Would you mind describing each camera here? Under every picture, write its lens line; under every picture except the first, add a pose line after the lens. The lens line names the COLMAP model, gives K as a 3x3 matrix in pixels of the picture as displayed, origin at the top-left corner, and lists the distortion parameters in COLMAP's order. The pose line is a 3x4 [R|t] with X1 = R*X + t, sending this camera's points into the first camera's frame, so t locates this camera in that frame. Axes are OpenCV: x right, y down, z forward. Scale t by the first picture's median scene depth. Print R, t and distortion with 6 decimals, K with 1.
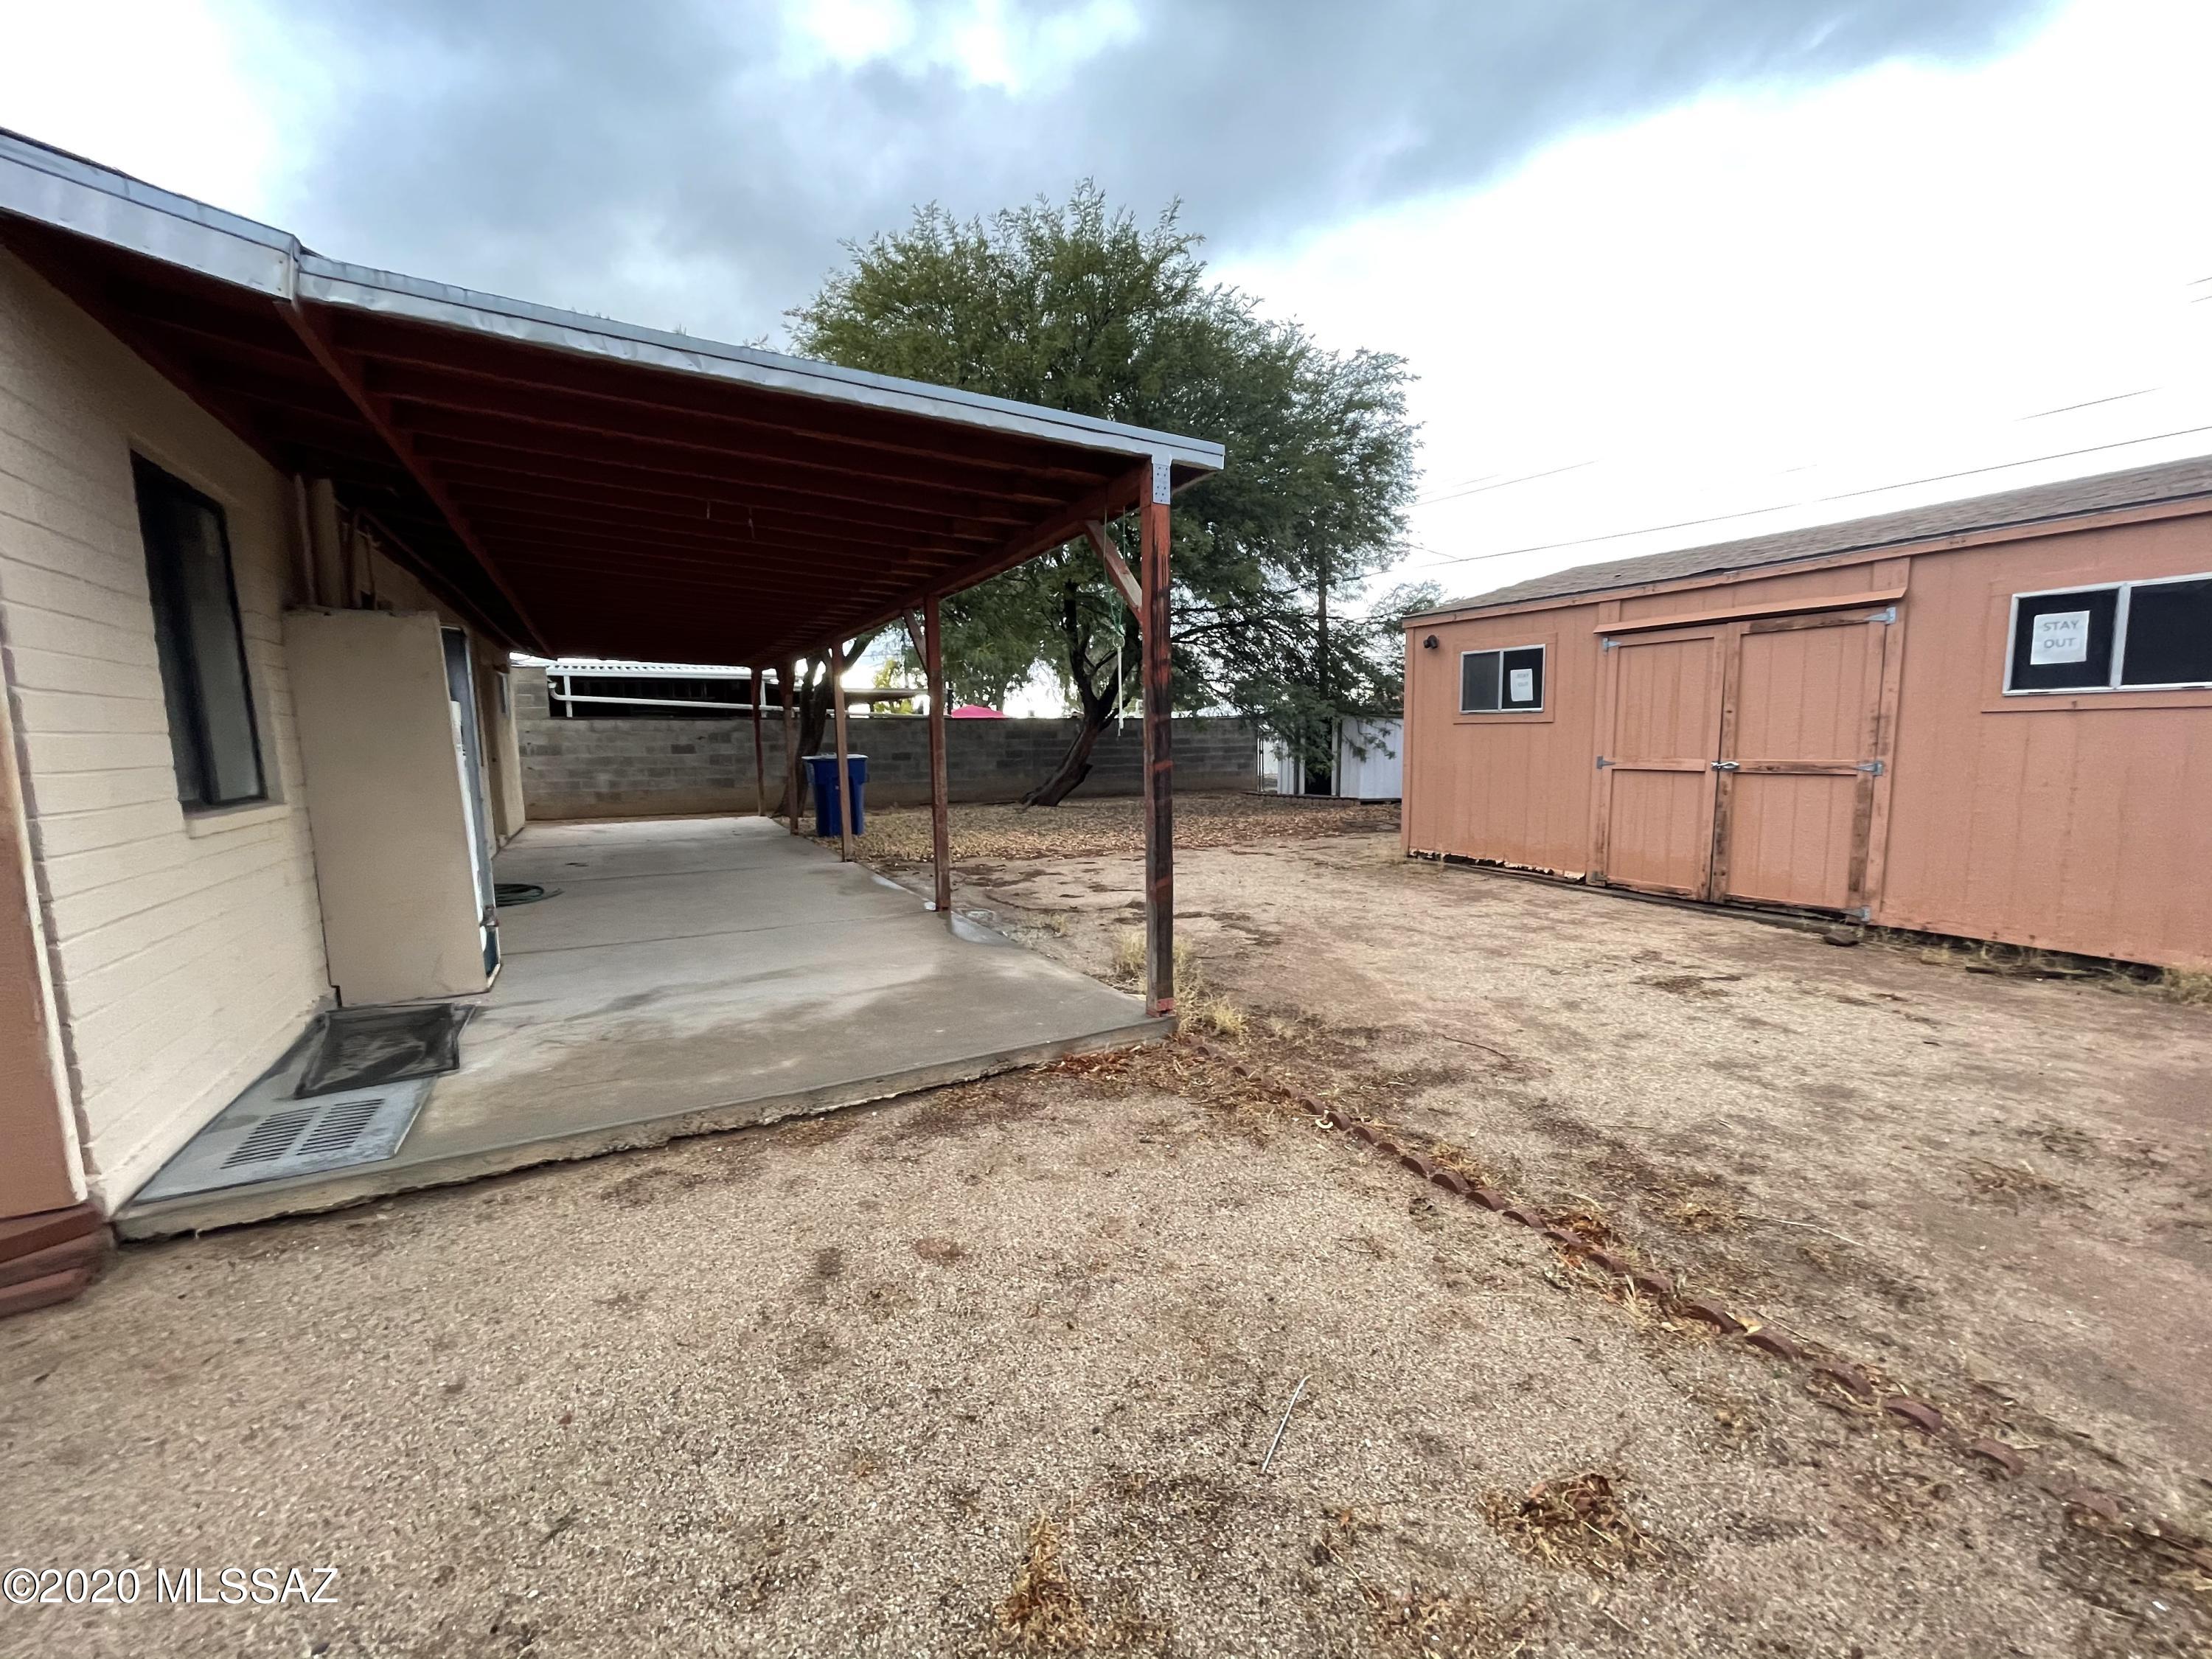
lens RADIAL K [[892.6, 0, 1096.6], [0, 892.6, 838.5], [0, 0, 1]] dist [-0.001755, 0.000677]
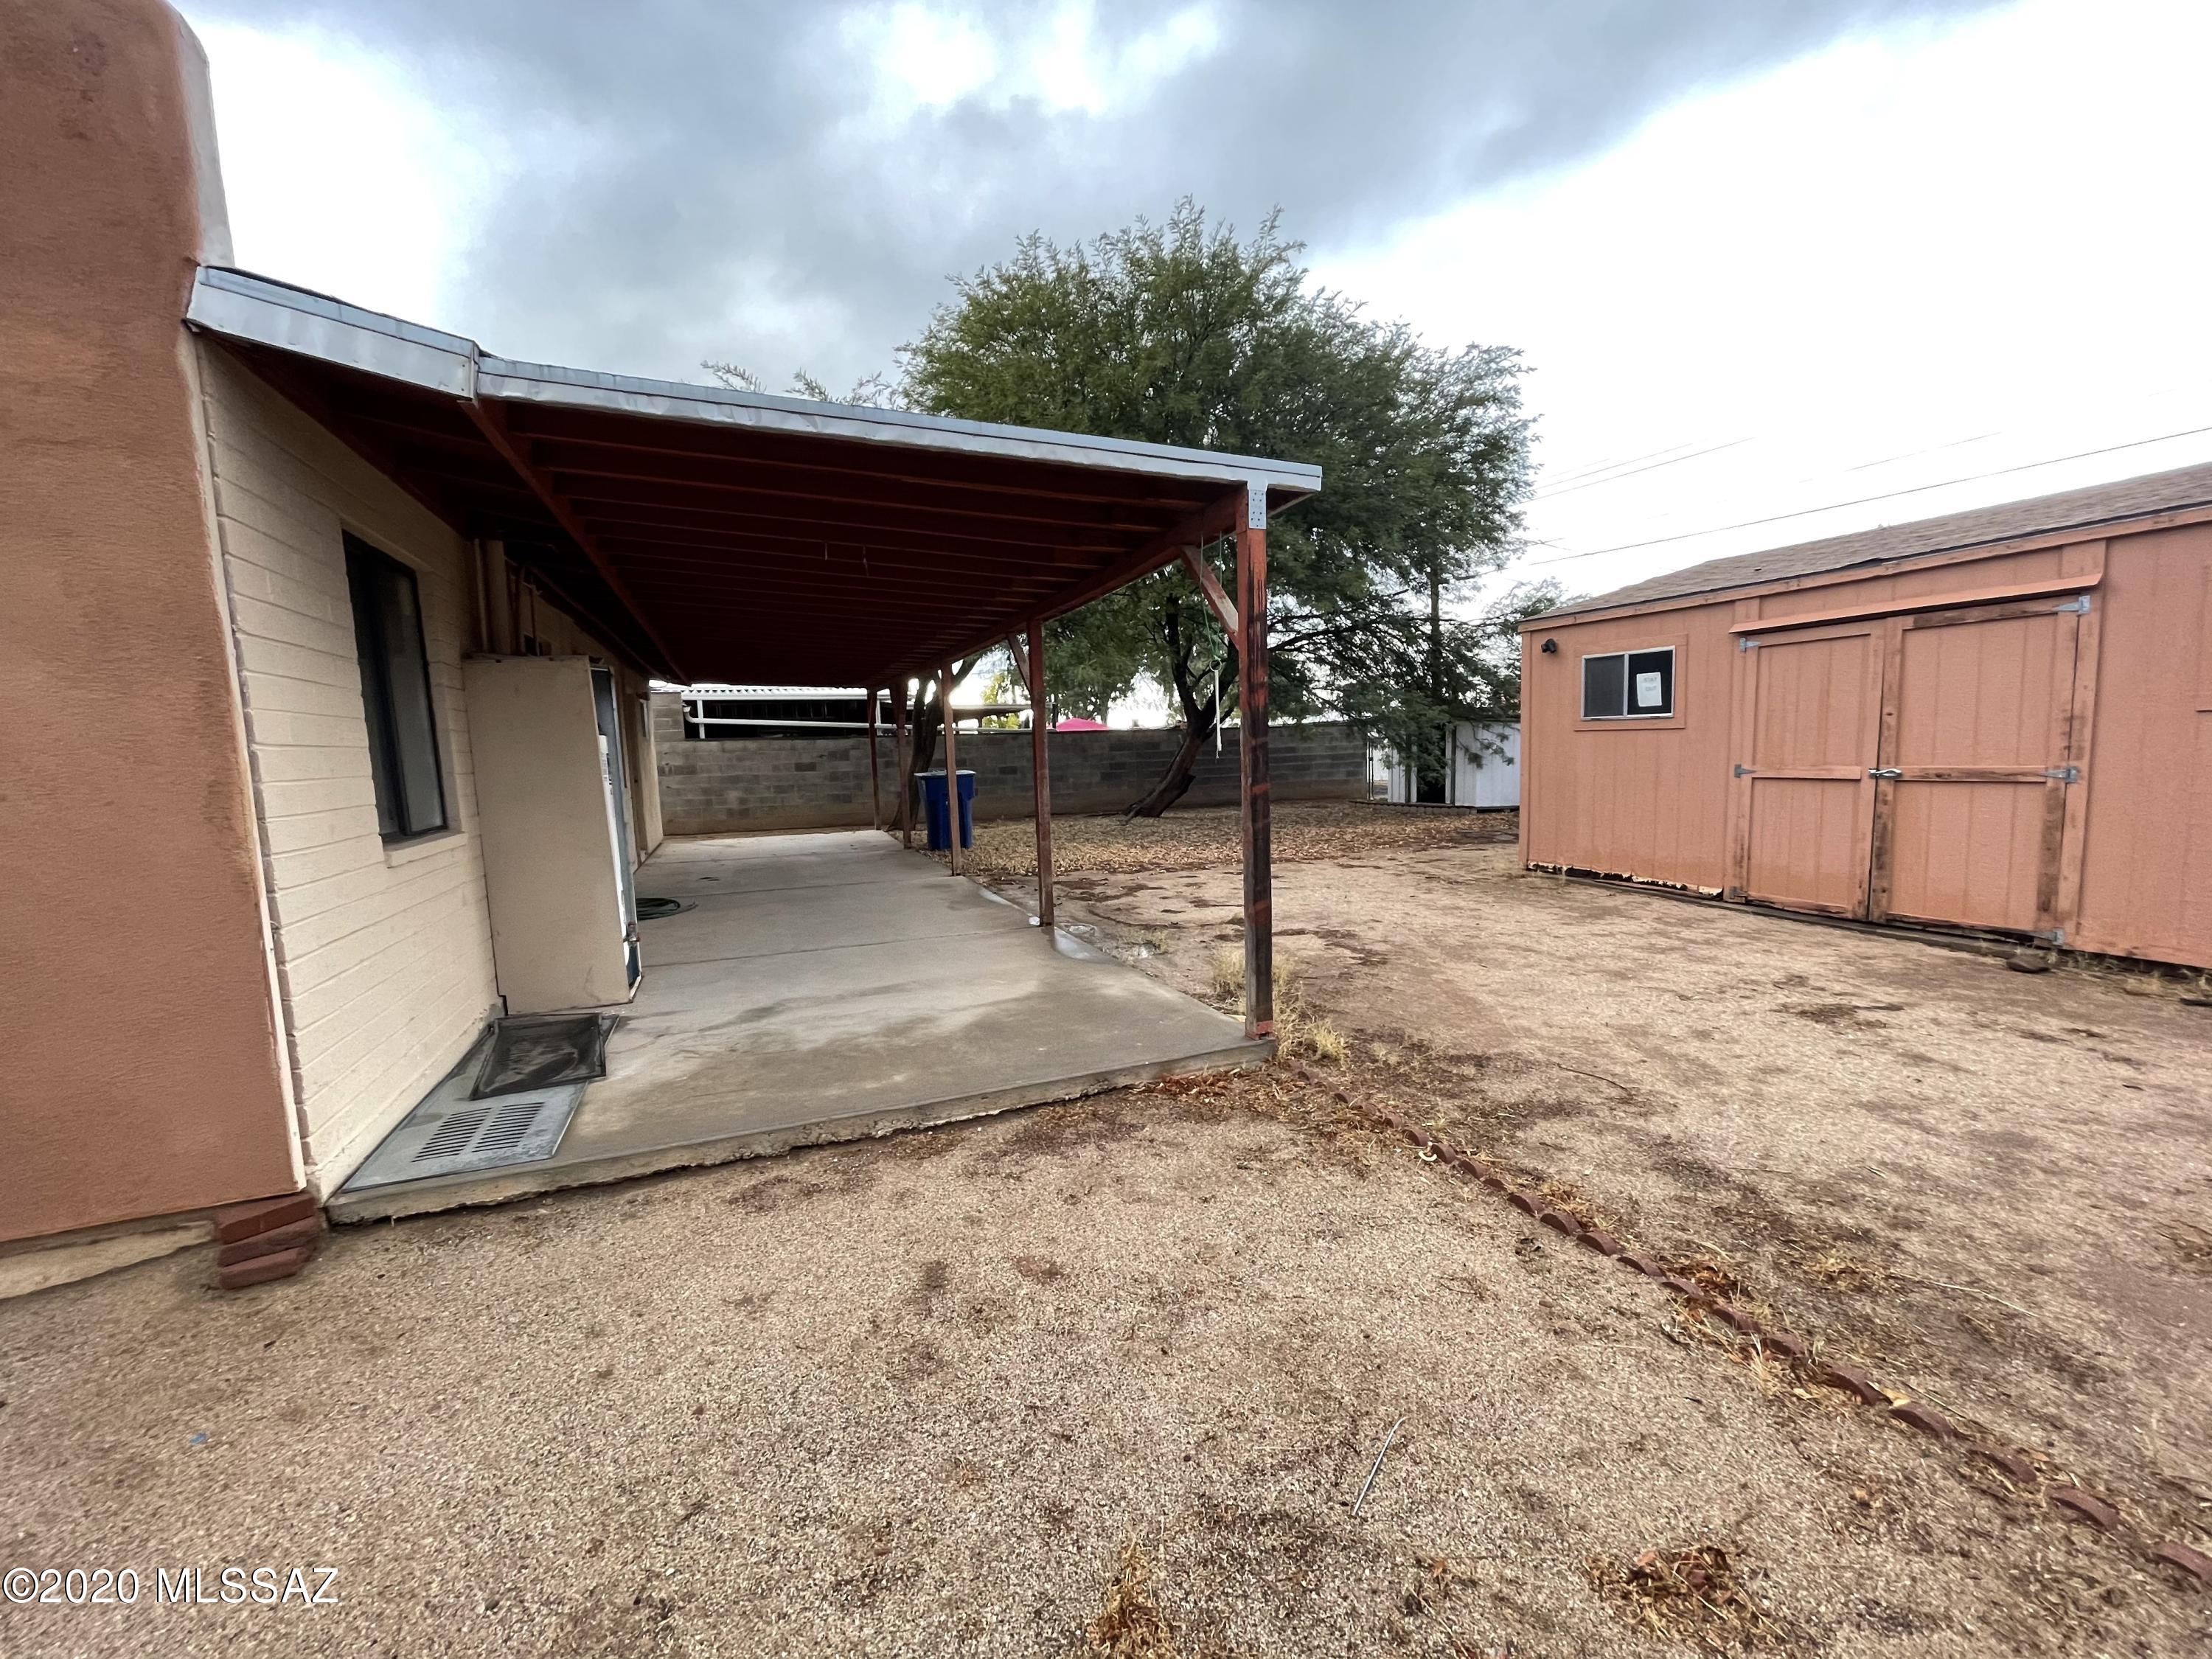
lens RADIAL K [[892.6, 0, 1095.9], [0, 892.6, 837.7], [0, 0, 1]] dist [-0.001755, 0.000677]
pose [[0.992889, -0.005665, -0.118907, 0.010620], [0.004579, 0.999945, -0.009406, -0.019015], [0.118953, 0.008795, 0.992861, -0.015814]]
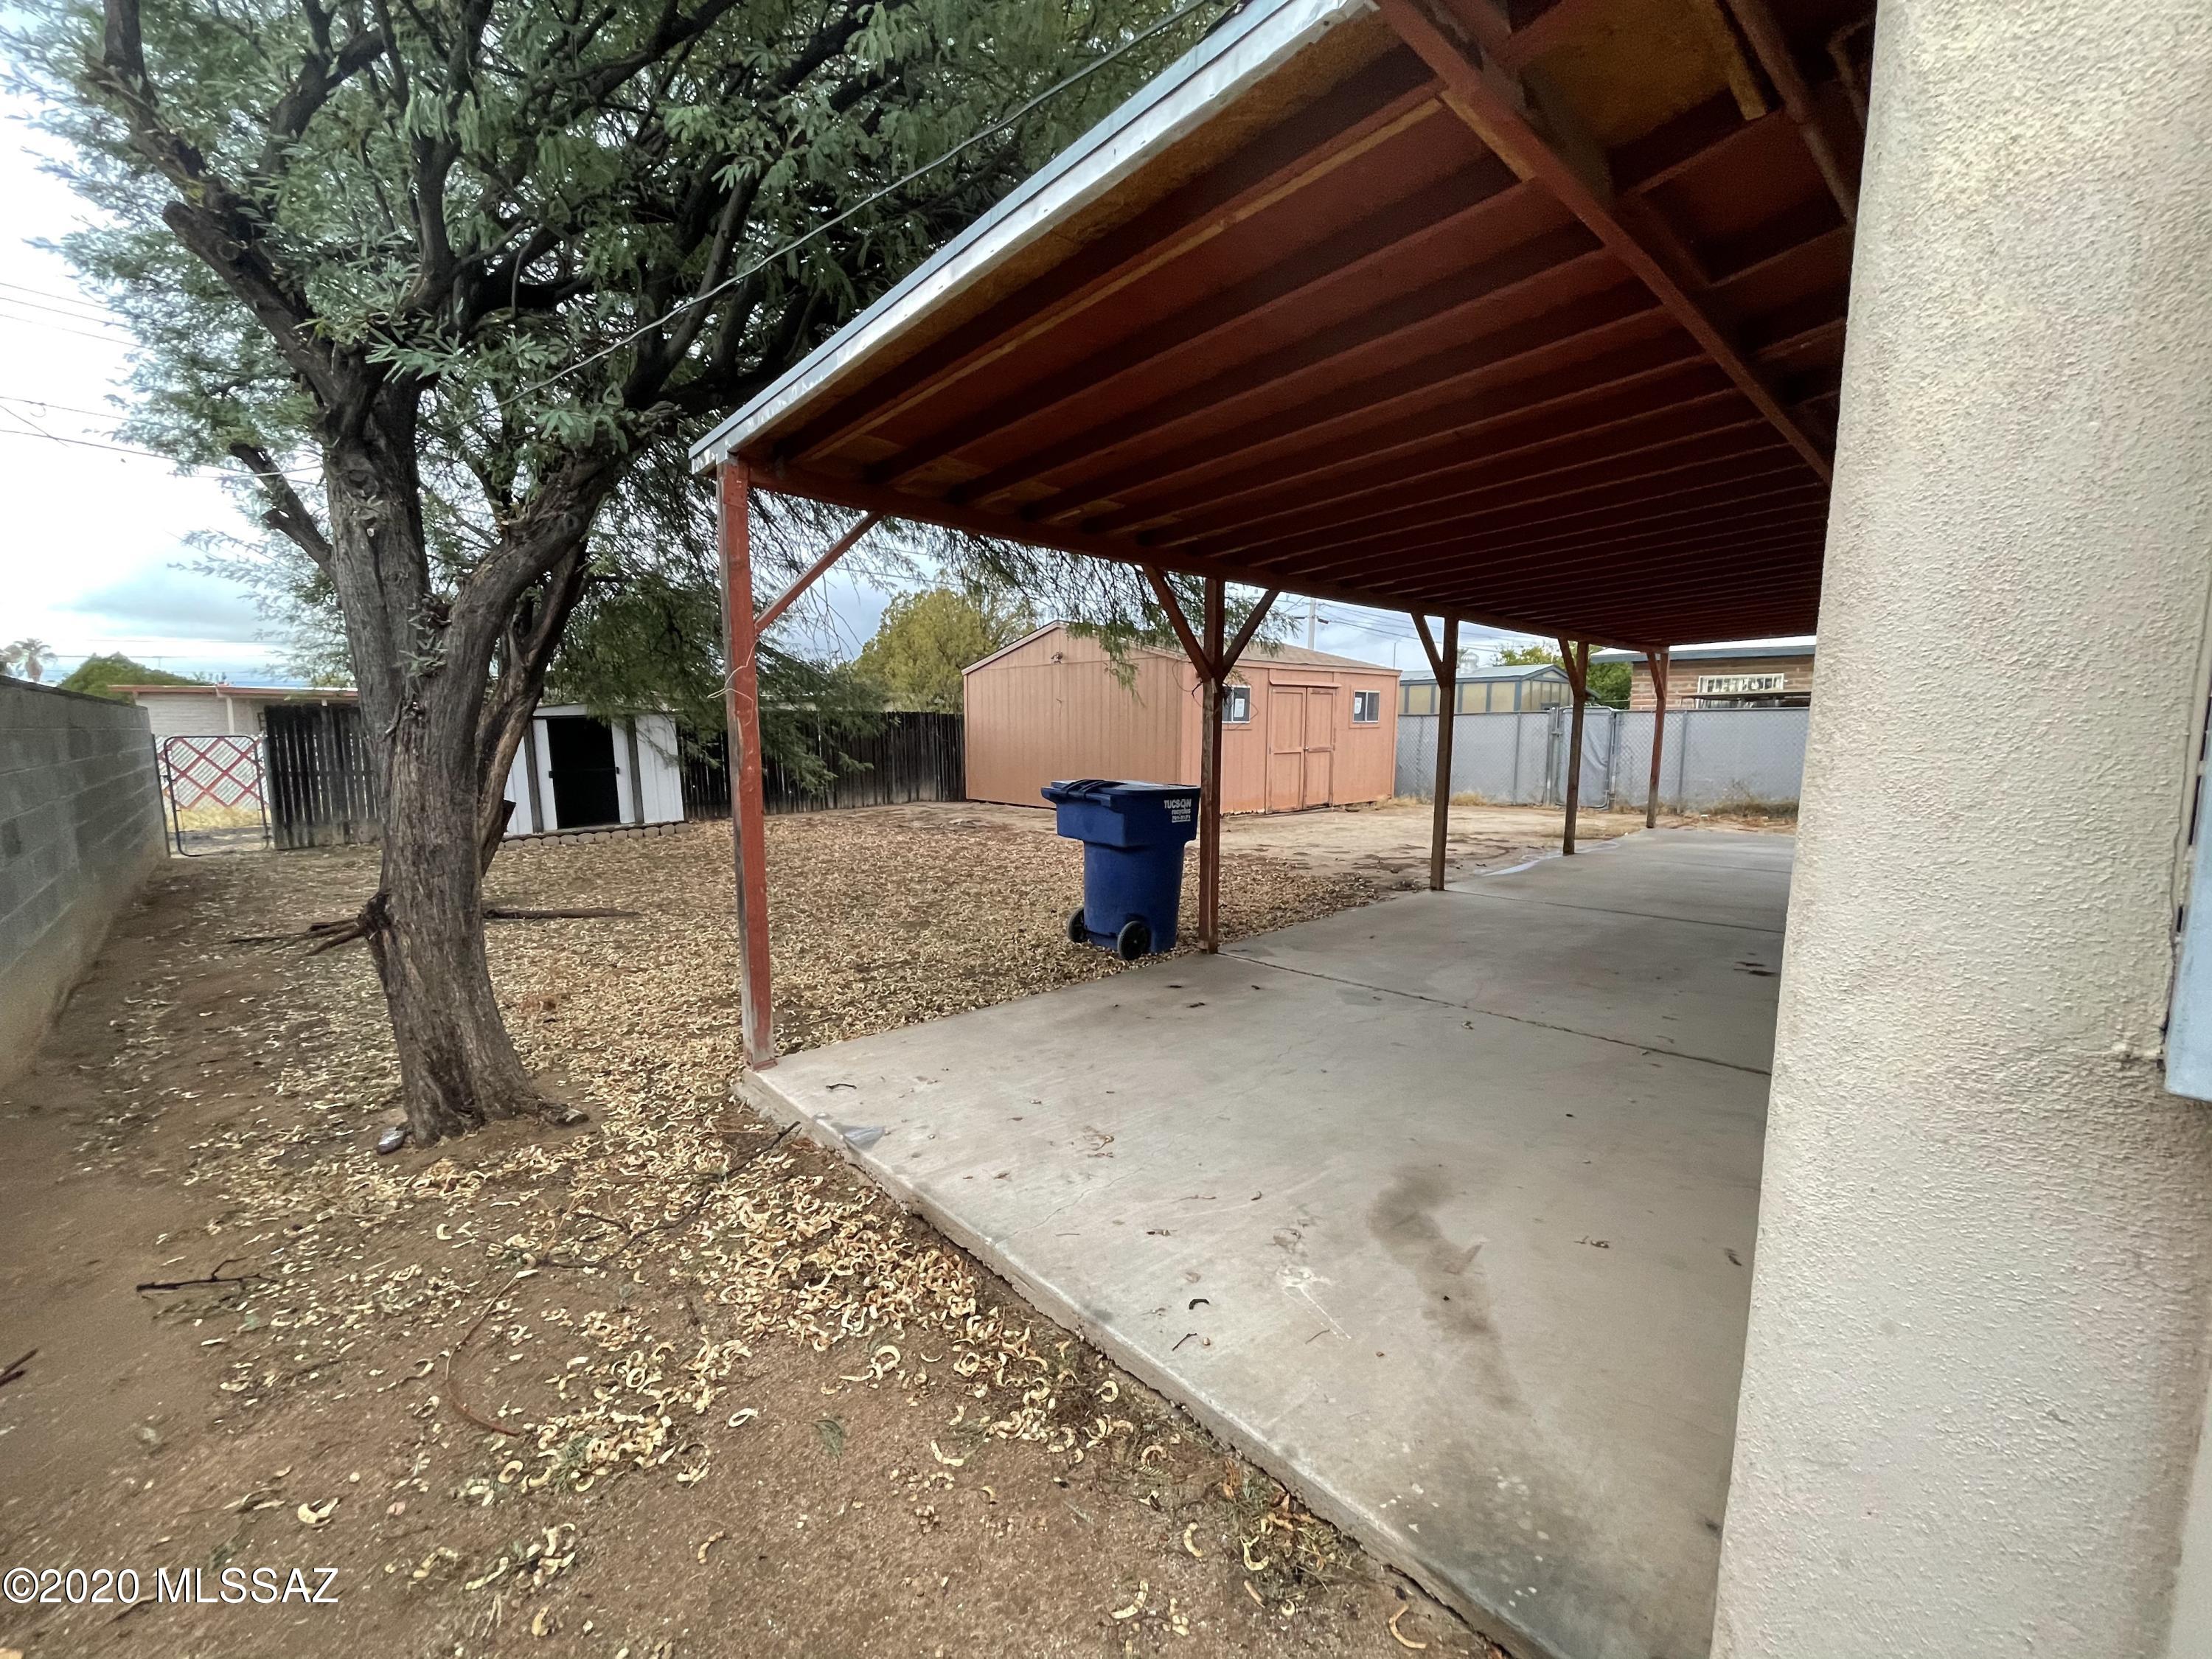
lens RADIAL K [[892.6, 0, 1104.7], [0, 892.6, 839.1], [0, 0, 1]] dist [-0.001755, 0.000677]
pose [[-0.233994, -0.105942, 0.966449, -2.665170], [0.119450, 0.983382, 0.136719, -0.432631], [-0.964872, 0.147434, -0.217450, 3.817880]]
